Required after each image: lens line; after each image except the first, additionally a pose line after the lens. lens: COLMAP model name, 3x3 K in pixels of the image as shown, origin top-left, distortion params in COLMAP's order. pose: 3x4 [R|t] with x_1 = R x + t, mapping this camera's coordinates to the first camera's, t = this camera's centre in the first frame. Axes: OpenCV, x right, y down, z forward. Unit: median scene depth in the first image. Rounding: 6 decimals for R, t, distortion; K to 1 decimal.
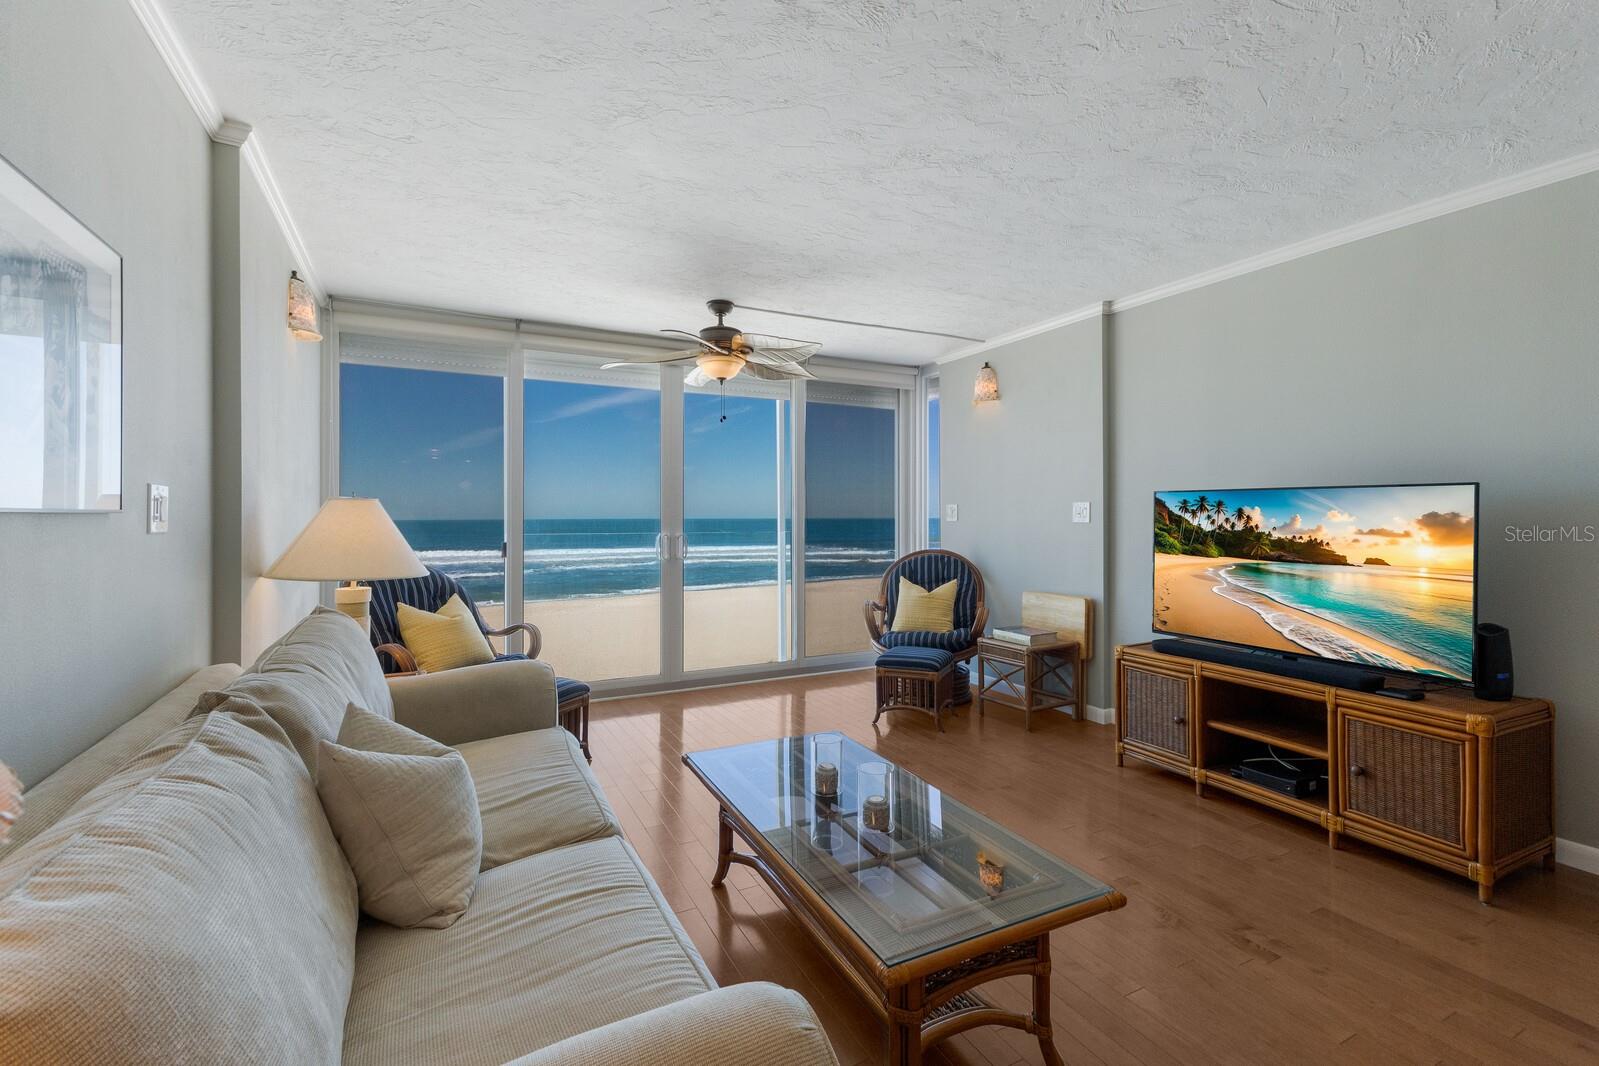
lens RADIAL K [[696.7, 0, 793.7], [0, 696.7, 512.2], [0, 0, 1]] dist [0.011489, -0.000738]
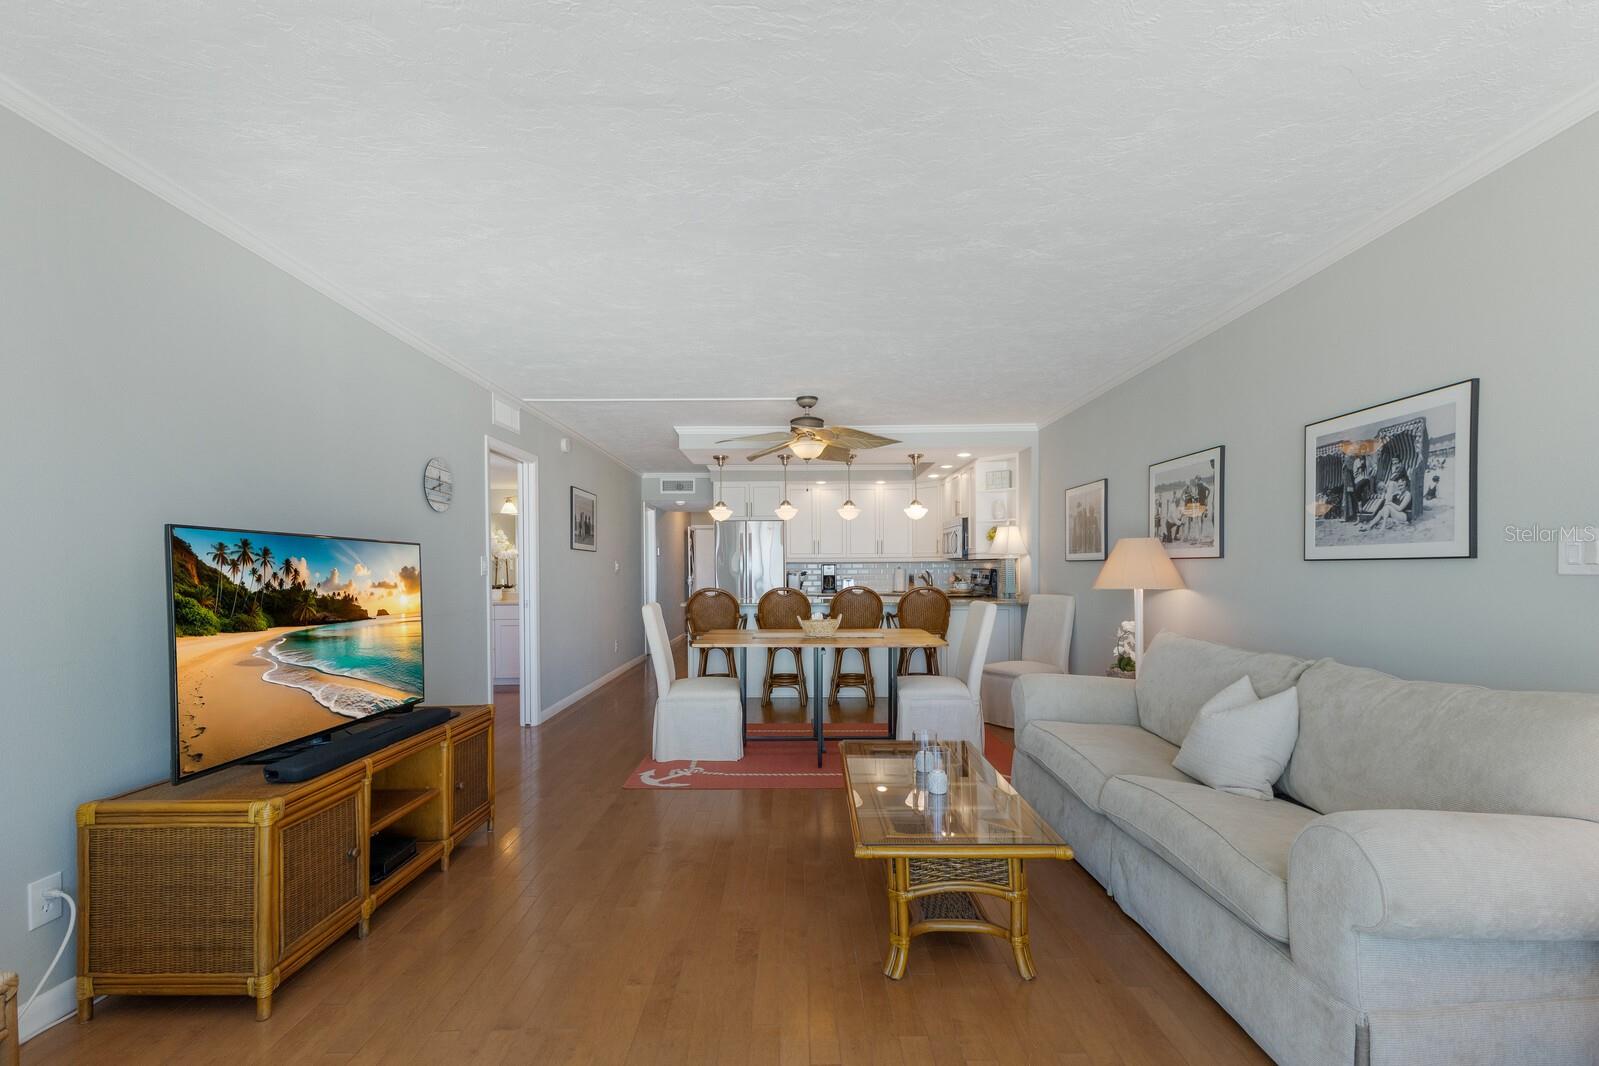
lens RADIAL K [[693.1, 0, 796.4], [0, 693.1, 581.2], [0, 0, 1]] dist [0.001137, 0.000021]
pose [[-0.891669, -0.000856, 0.452687, -0.182108], [0.005151, 0.999914, 0.012036, 0.011923], [-0.452659, 0.013064, -0.891588, 1.463003]]
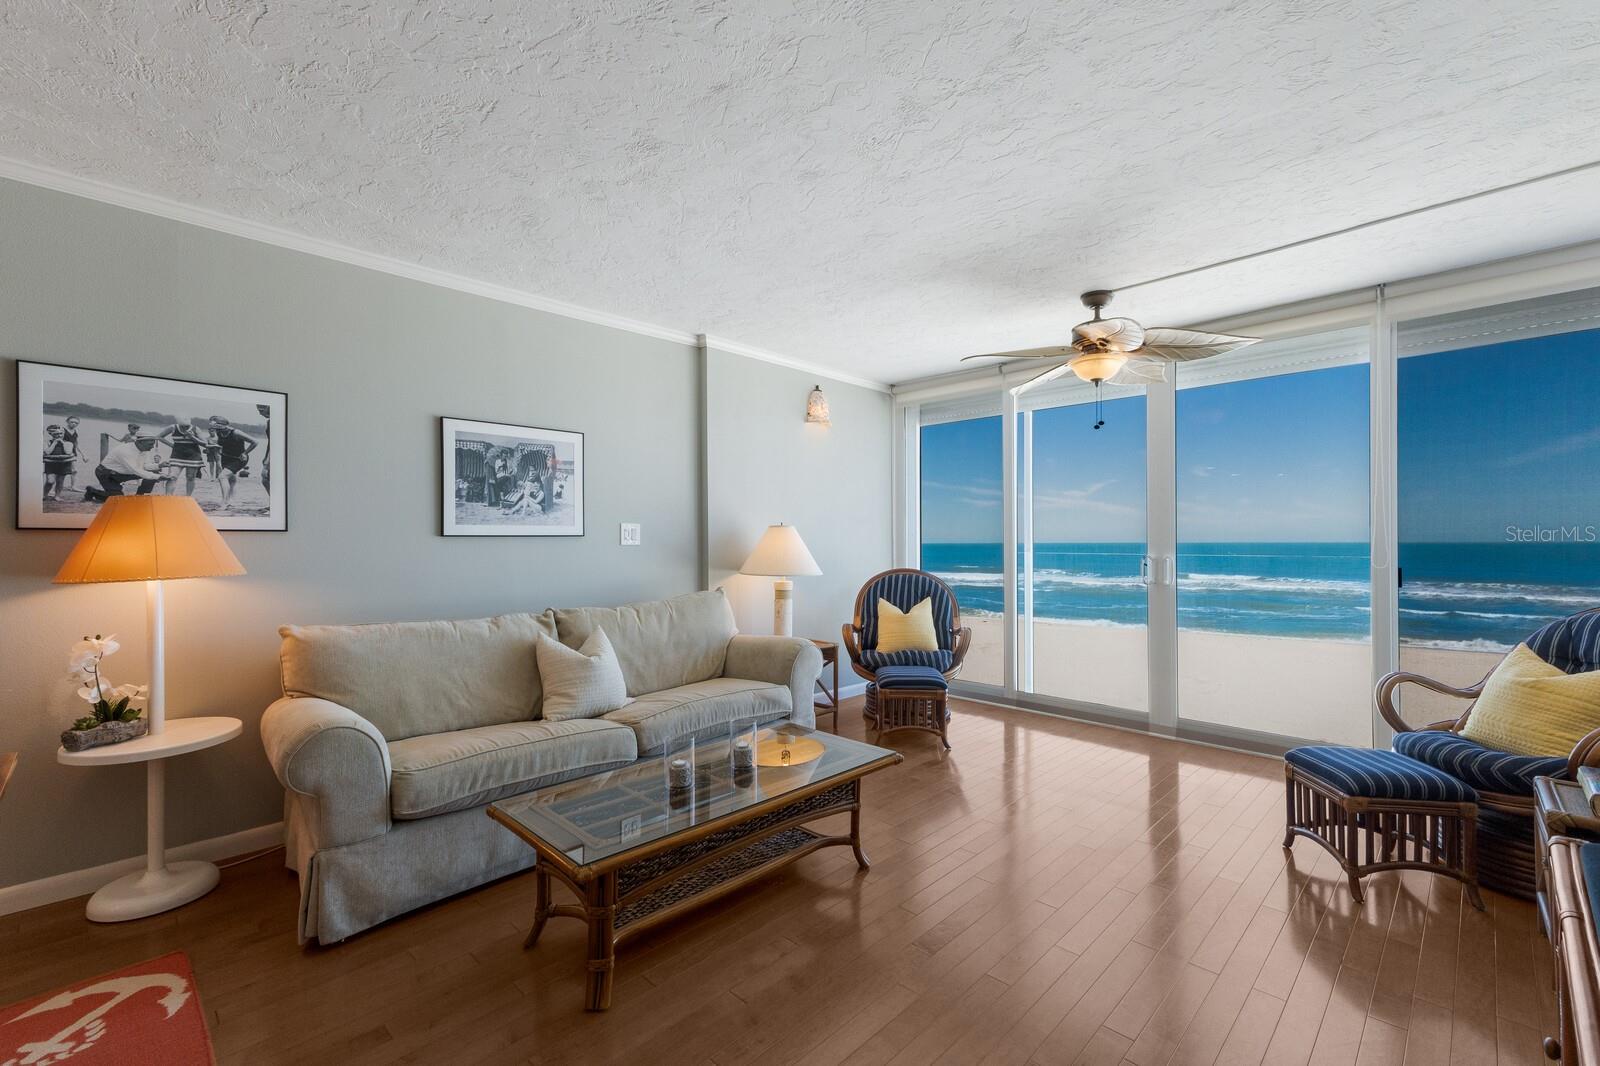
lens RADIAL K [[678.8, 0, 805.1], [0, 678.8, 536.8], [0, 0, 1]] dist [0.019295, -0.000640]
pose [[0.315680, -0.004263, -0.948856, 0.802862], [0.010636, 0.999943, -0.000954, 0.006611], [0.948806, -0.009791, 0.315708, 0.497460]]
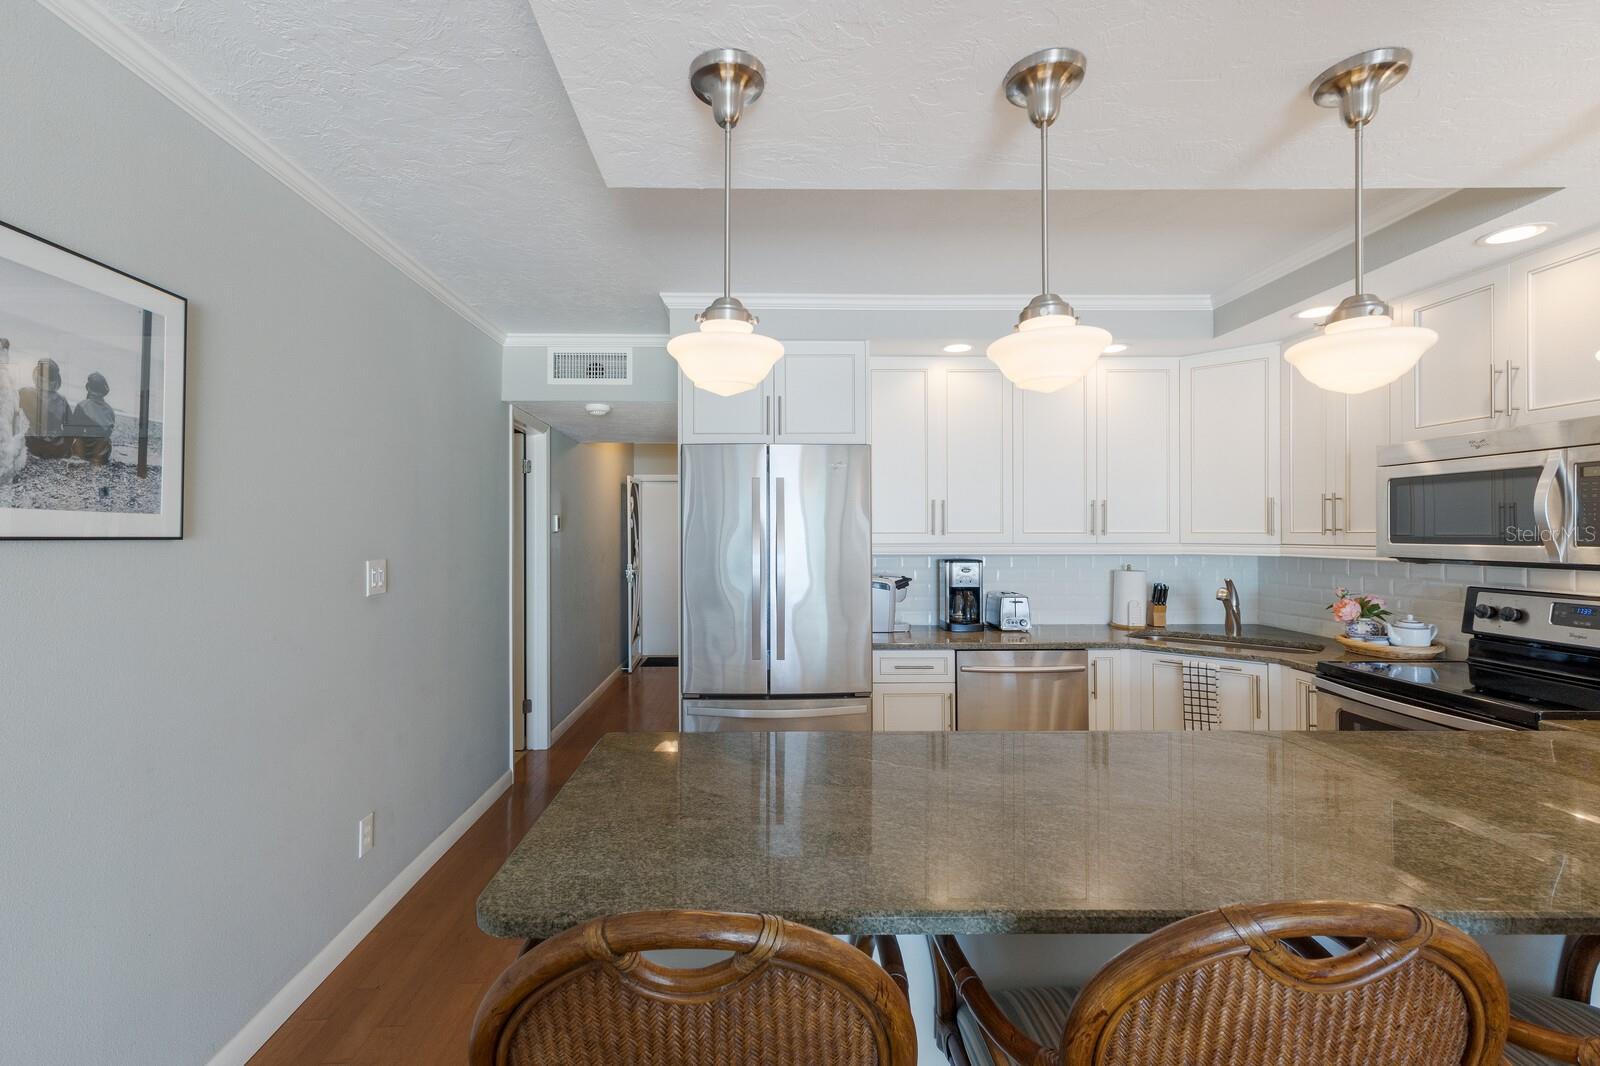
lens RADIAL K [[706.8, 0, 760.7], [0, 706.8, 524.1], [0, 0, 1]] dist [0.011870, -0.000100]
pose [[-0.896532, 0.008806, 0.442891, 0.790264], [0.001672, 0.999863, -0.016495, -0.062519], [-0.442975, -0.014047, -0.896424, 0.031056]]
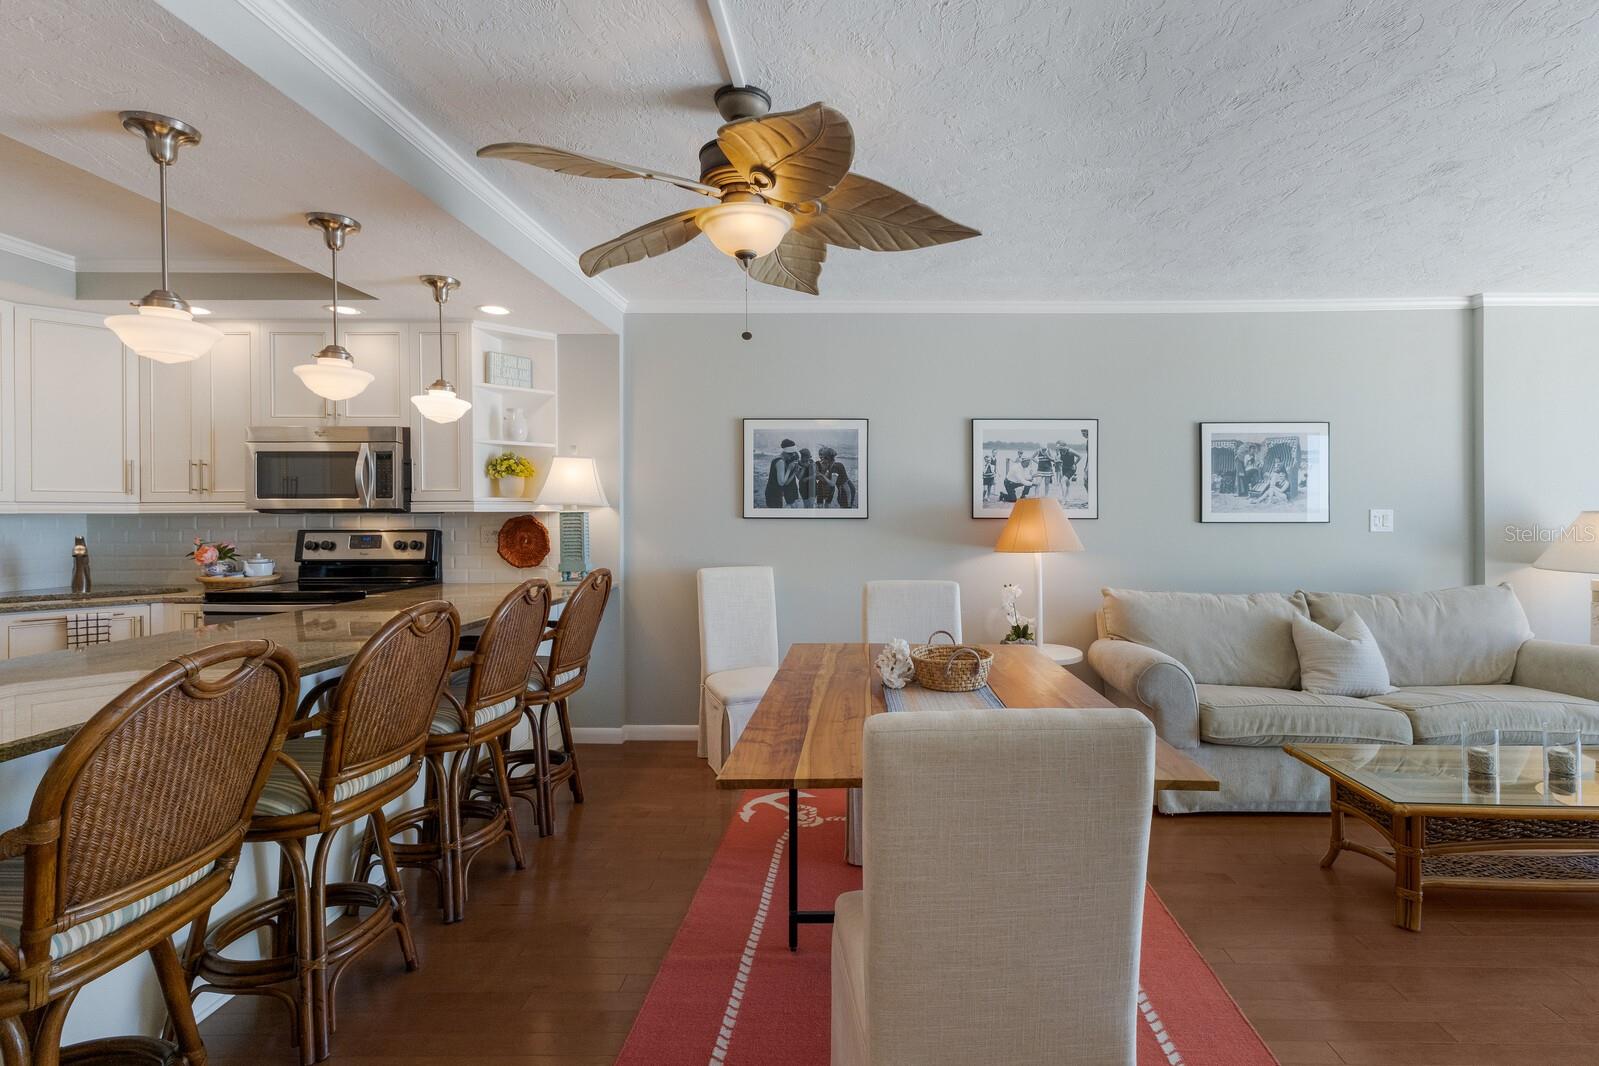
lens RADIAL K [[739.4, 0, 864.0], [0, 739.4, 508.0], [0, 0, 1]] dist [0.019732, -0.000214]
pose [[-0.455499, -0.000896, -0.890236, 1.130432], [0.006369, 0.999971, -0.004265, -0.026123], [0.890214, -0.007613, -0.455480, 0.368995]]
